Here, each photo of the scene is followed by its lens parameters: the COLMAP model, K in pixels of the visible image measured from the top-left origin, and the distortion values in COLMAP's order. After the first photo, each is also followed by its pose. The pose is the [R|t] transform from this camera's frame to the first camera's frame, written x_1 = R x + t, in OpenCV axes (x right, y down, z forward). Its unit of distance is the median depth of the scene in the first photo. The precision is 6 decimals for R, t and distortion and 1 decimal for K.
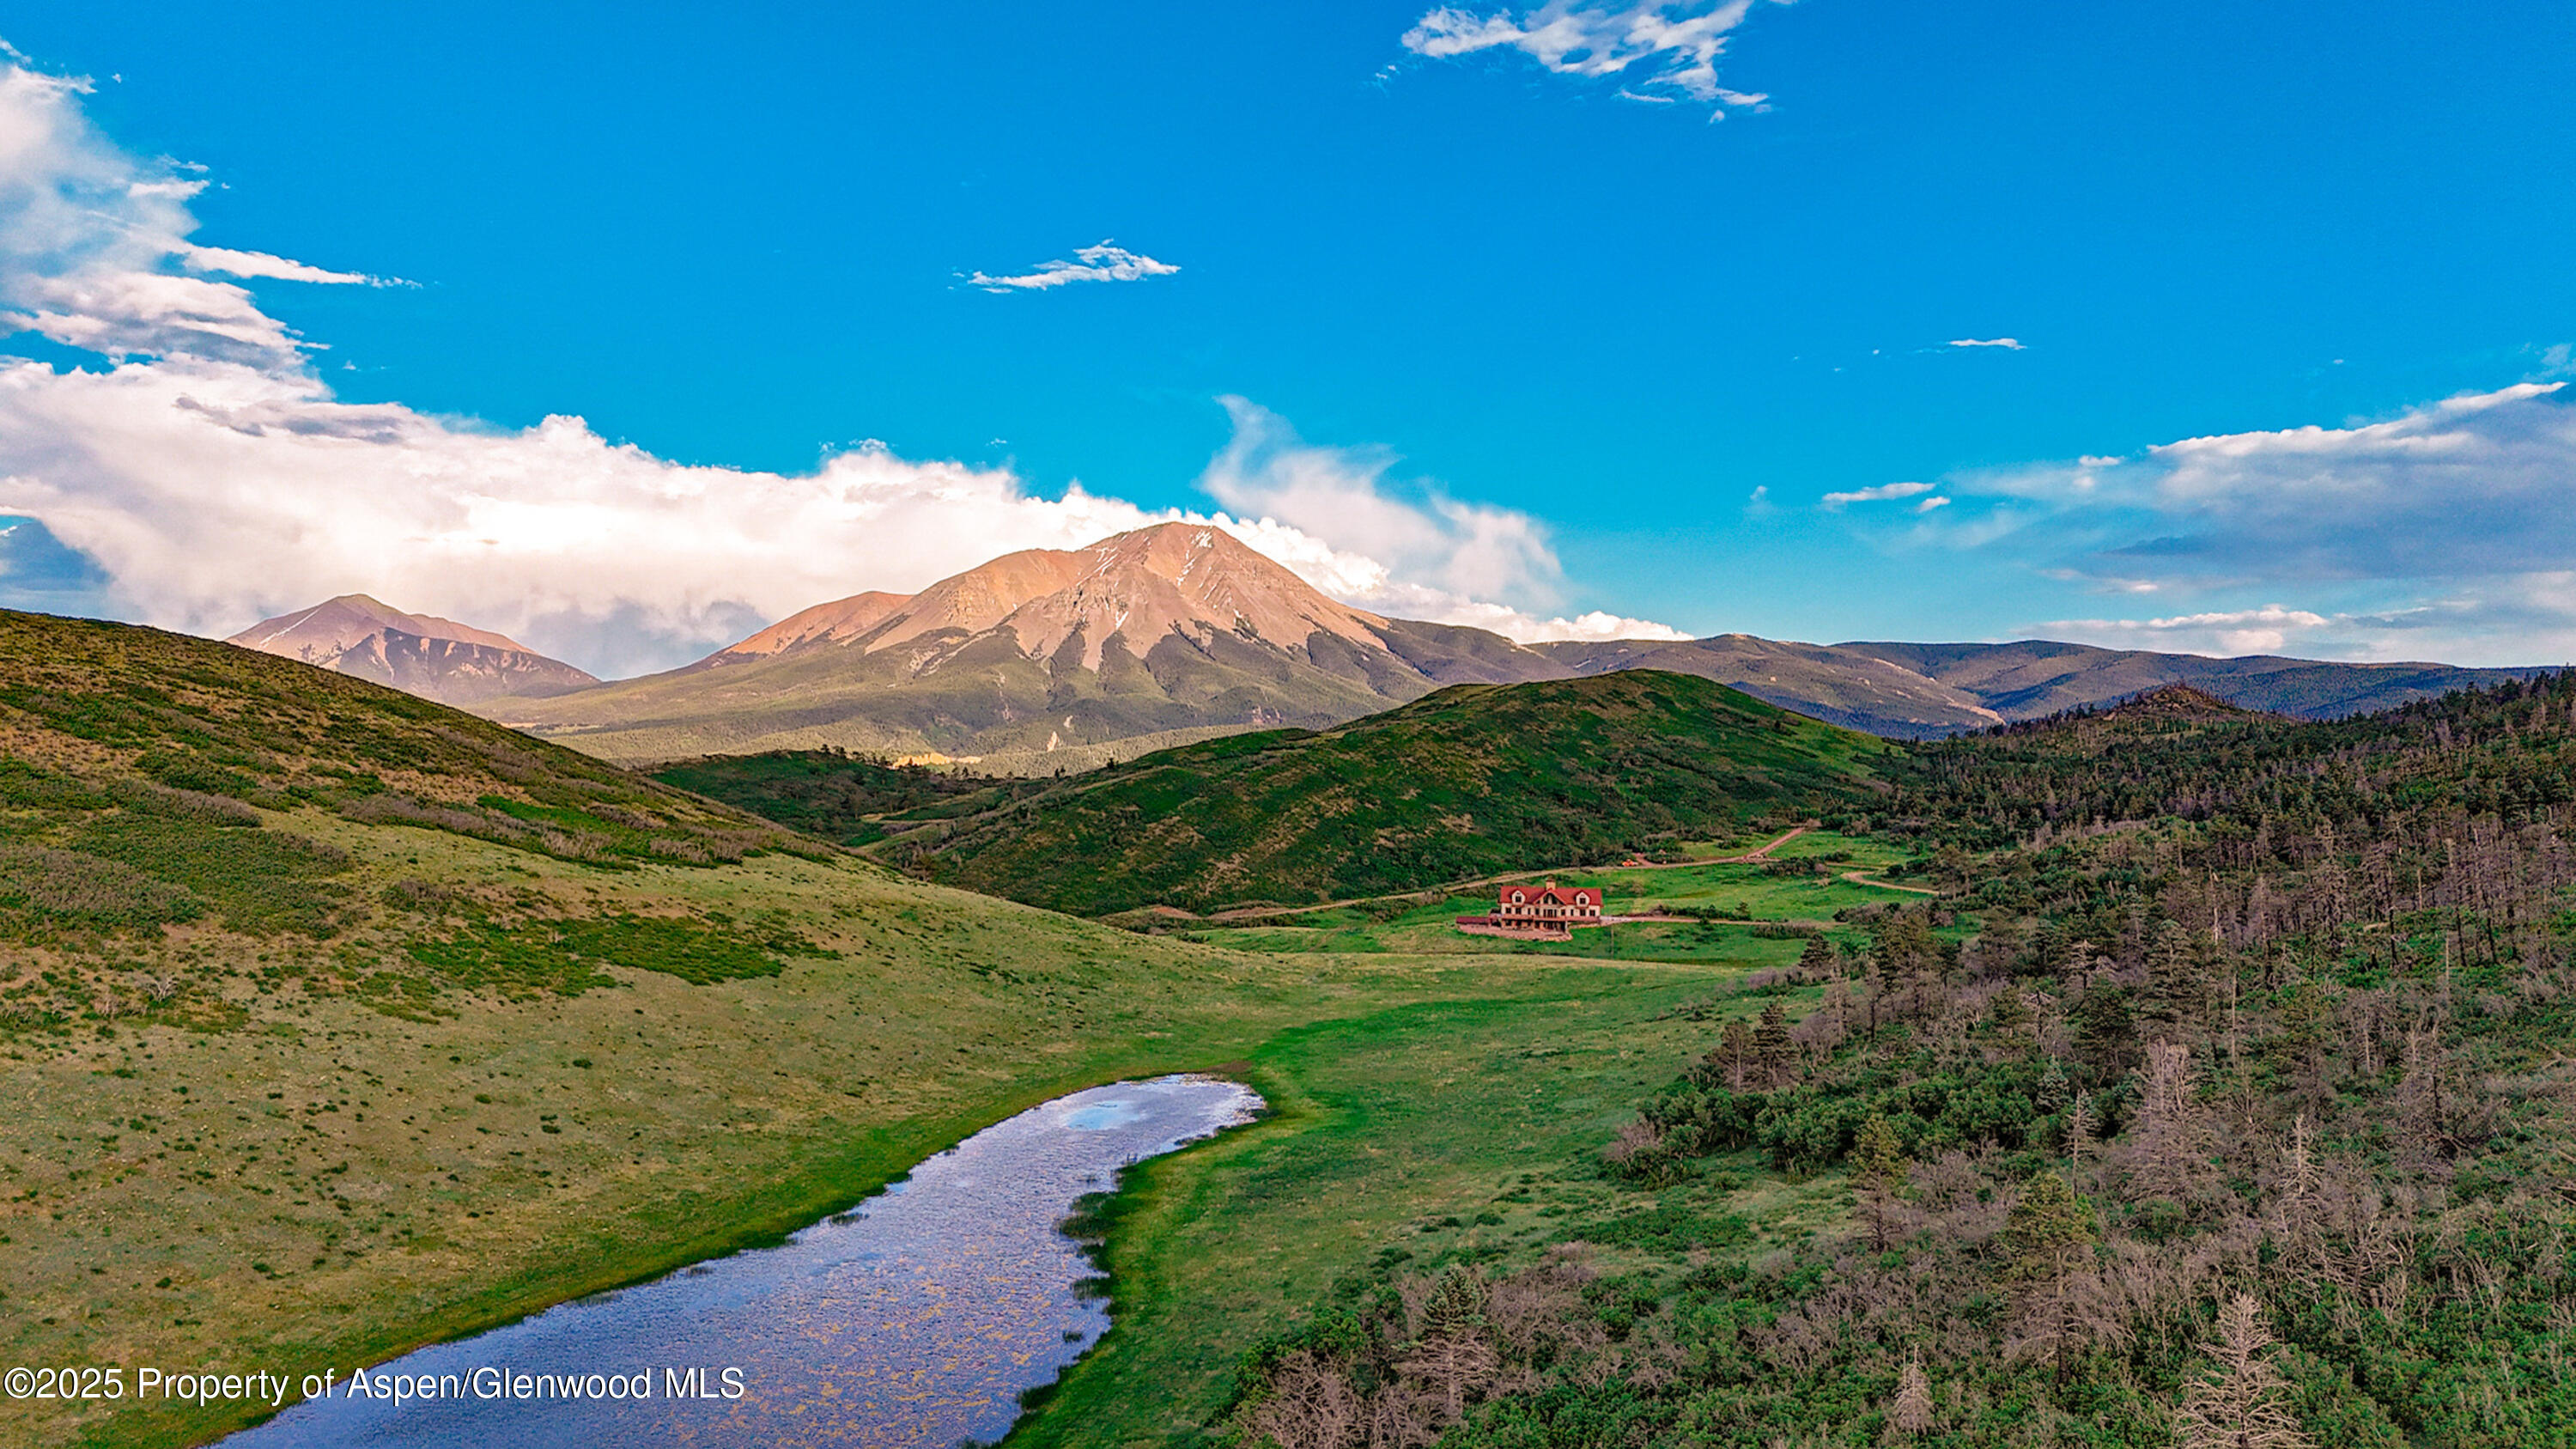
lens RADIAL K [[1939.0, 0, 1288.0], [0, 1939.0, 724.5], [0, 0, 1]] dist [0.240015, -0.541911]
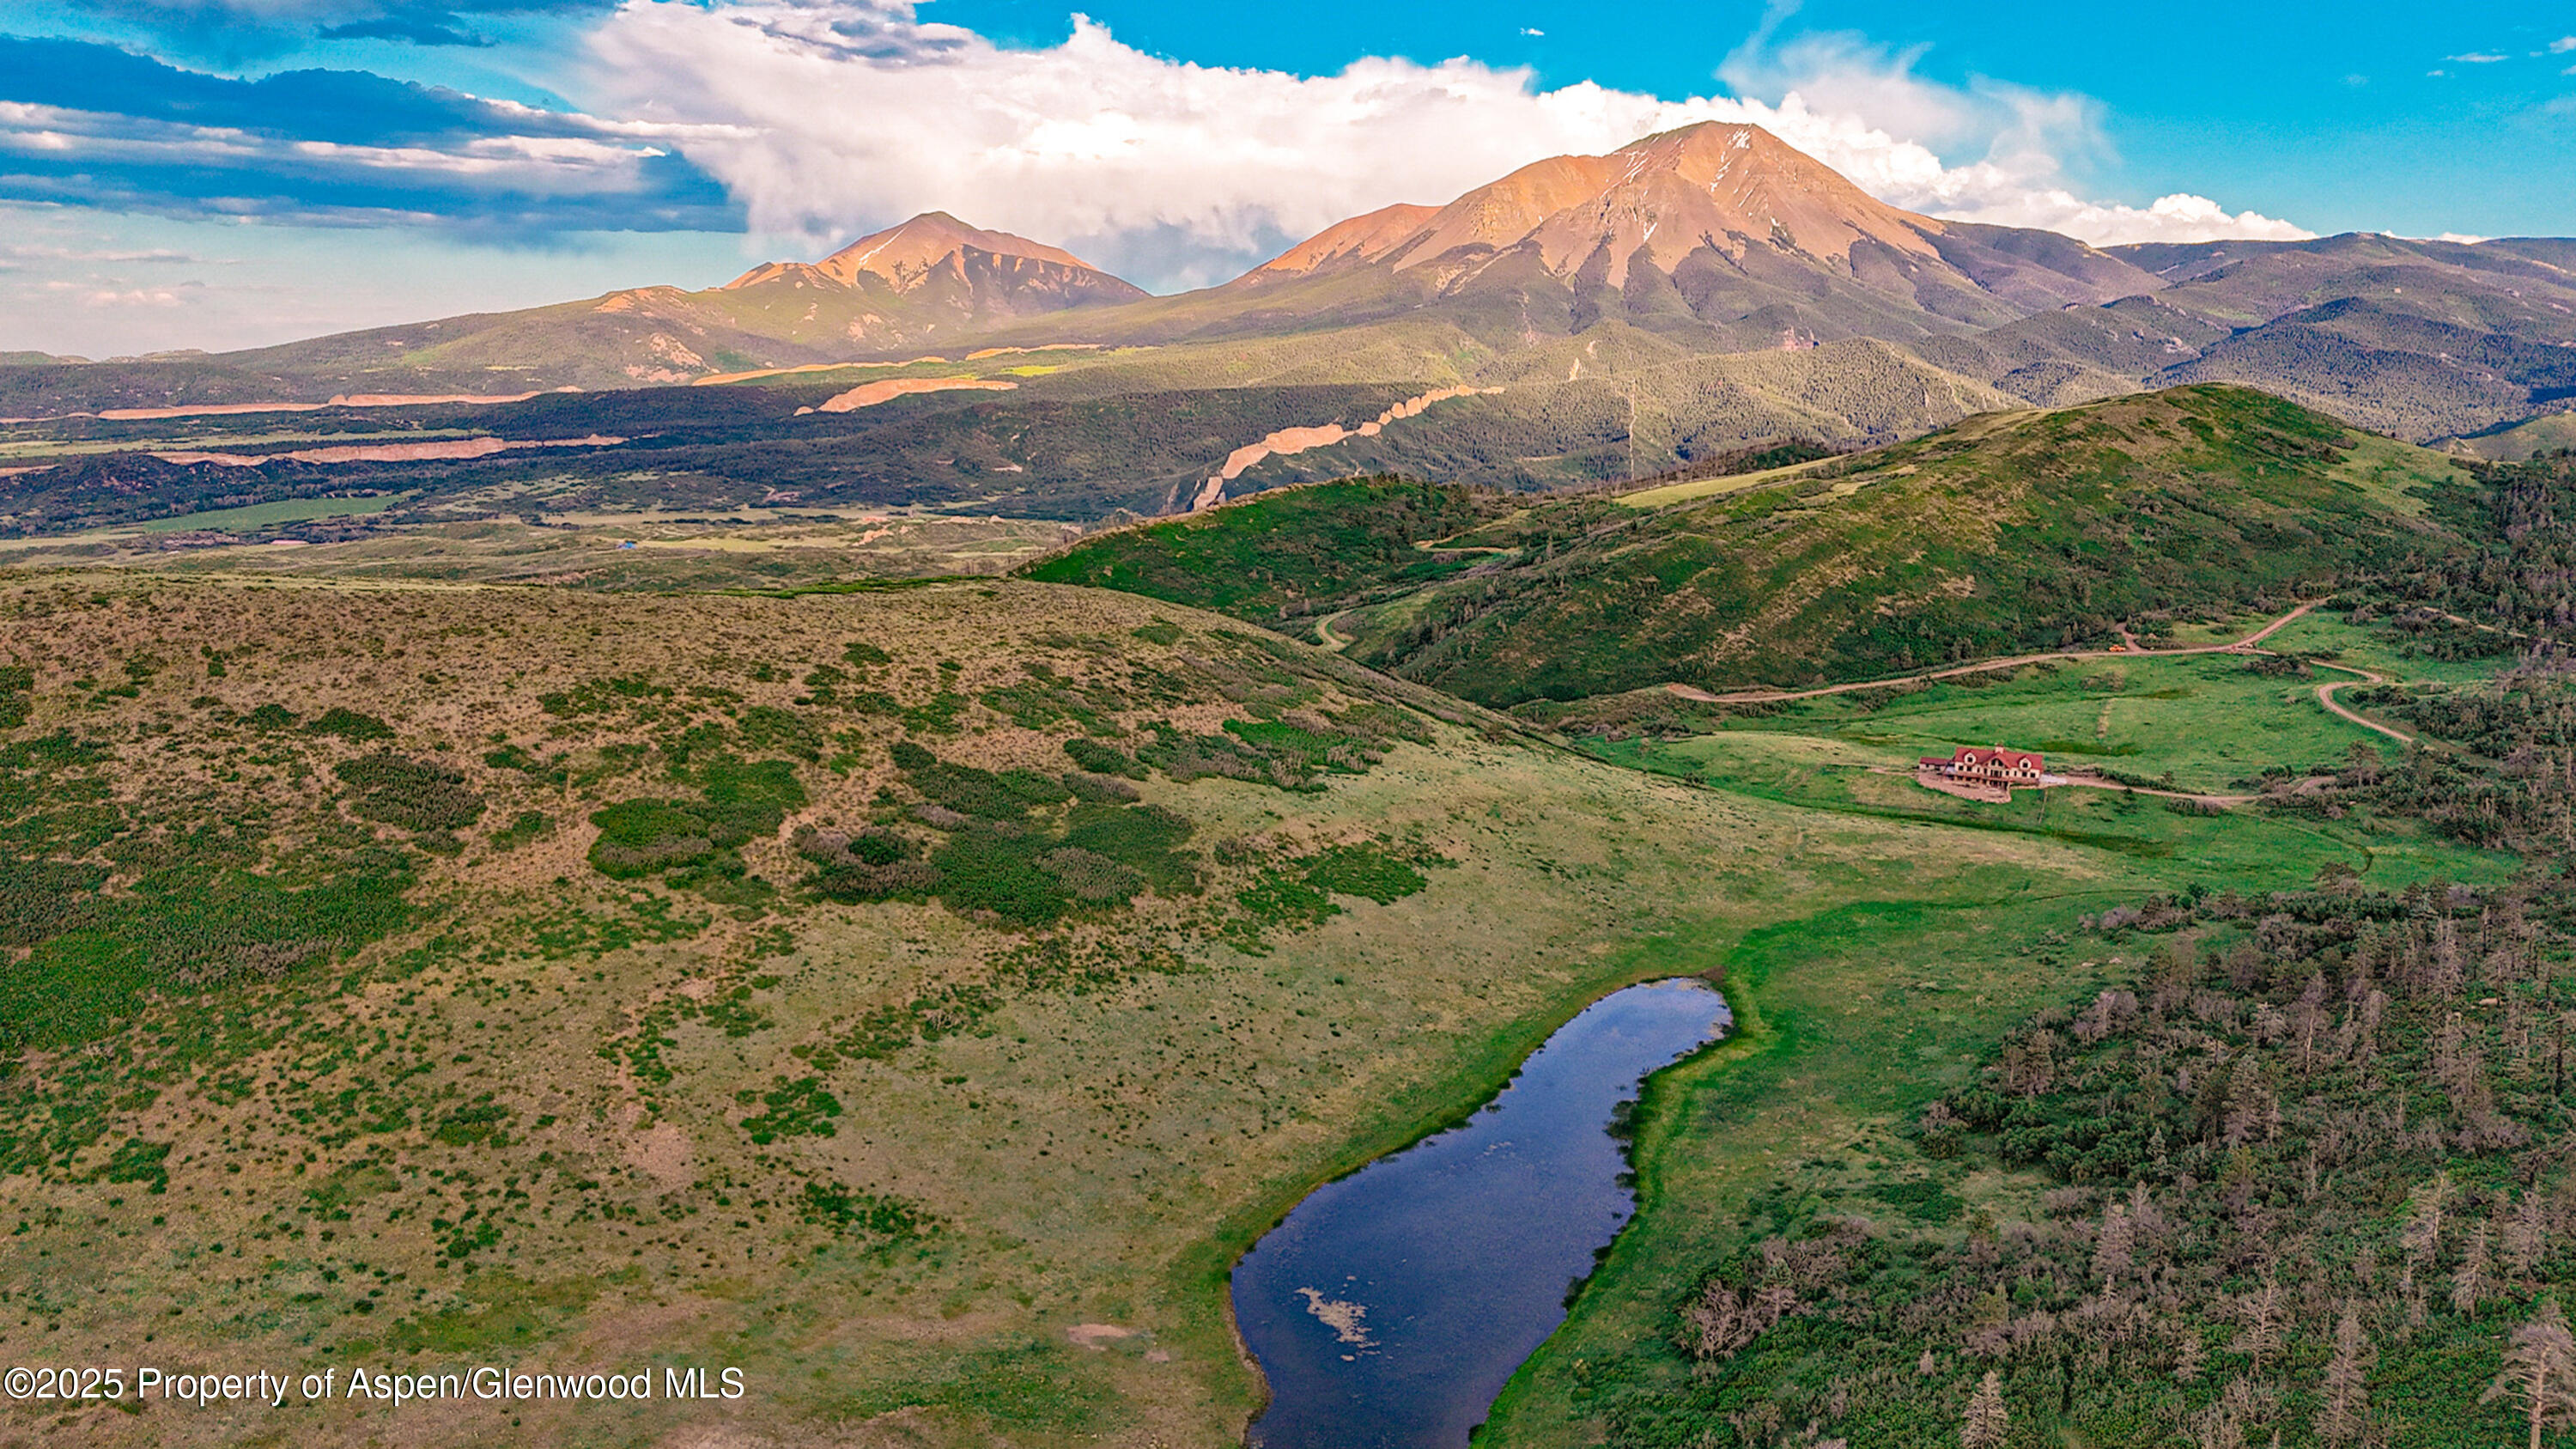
lens RADIAL K [[1951.2, 0, 1278.3], [0, 1951.2, 702.2], [0, 0, 1]] dist [0.056723, -0.008708]
pose [[0.964516, 0.050332, -0.259181, 0.009940], [-0.000009, 0.981667, 0.190603, -0.108758], [0.264023, -0.183837, 0.946835, -0.169174]]
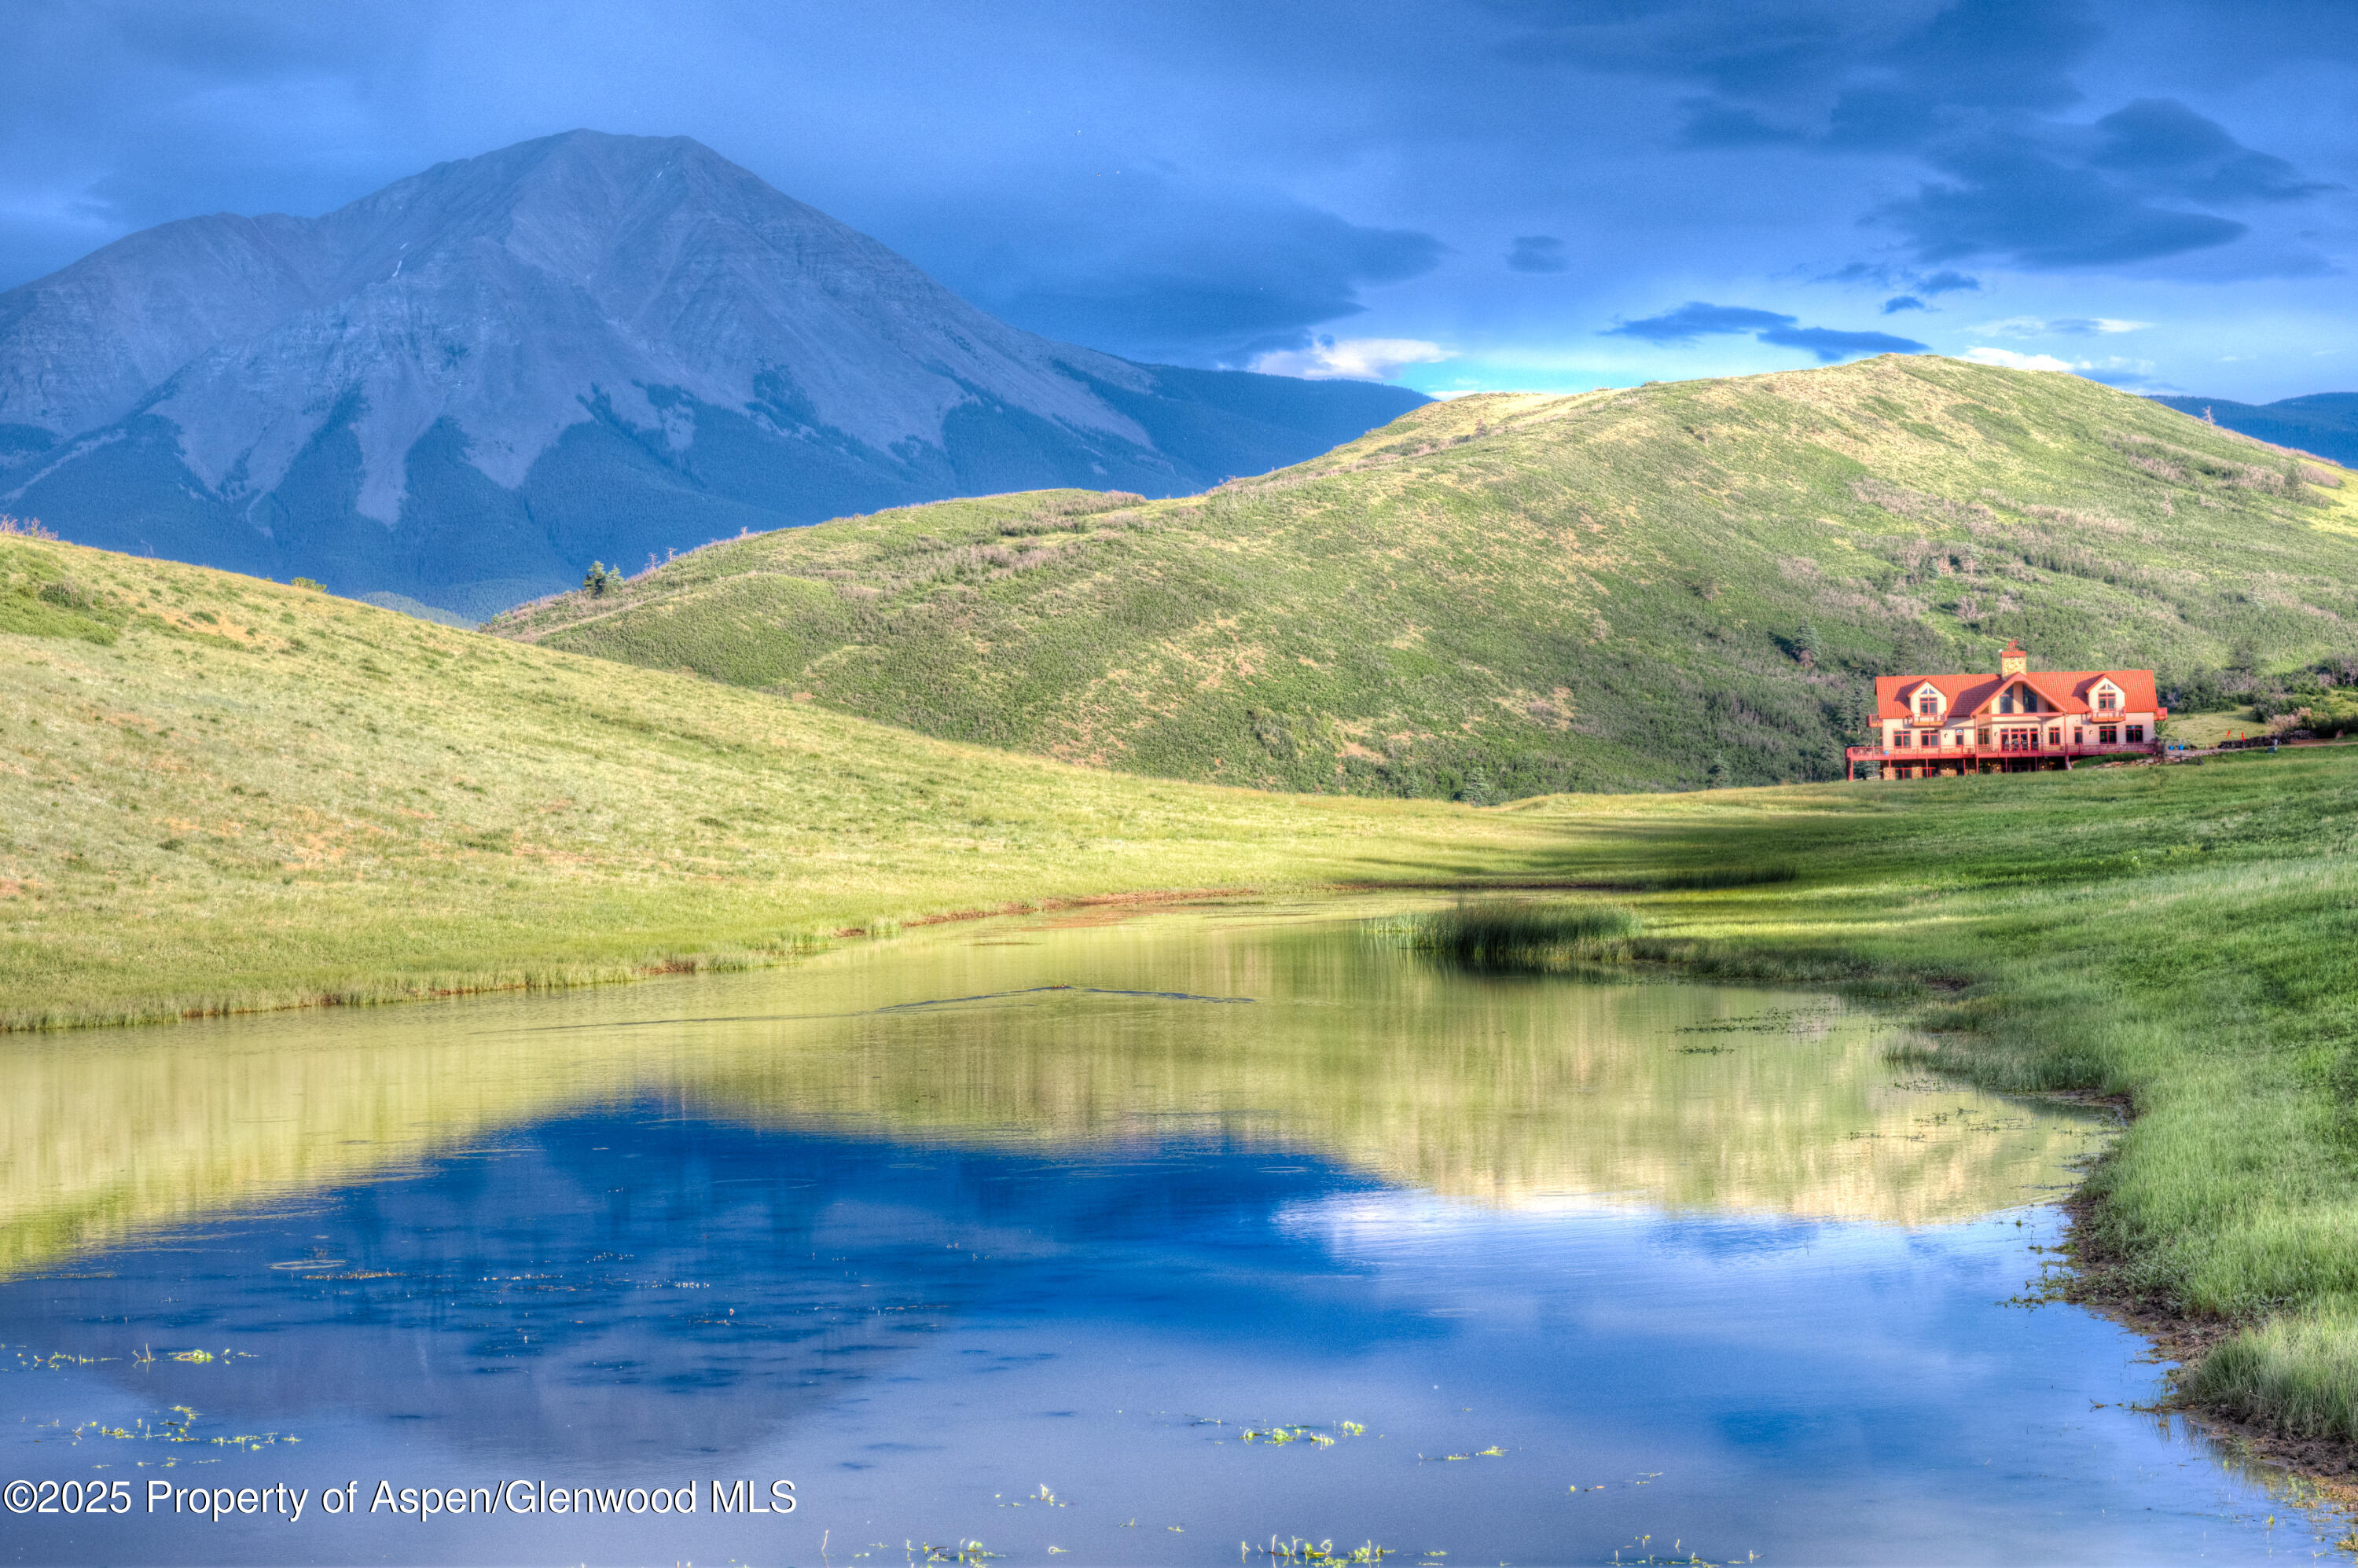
lens RADIAL K [[5032.2, 0, 1179.0], [0, 5032.2, 789.7], [0, 0, 1]] dist [0.088327, -0.249269]
pose [[0.997637, -0.036740, 0.058050, -0.044090], [0.035306, 0.999050, 0.025540, 0.045443], [-0.058933, -0.023430, 0.997987, 0.047554]]
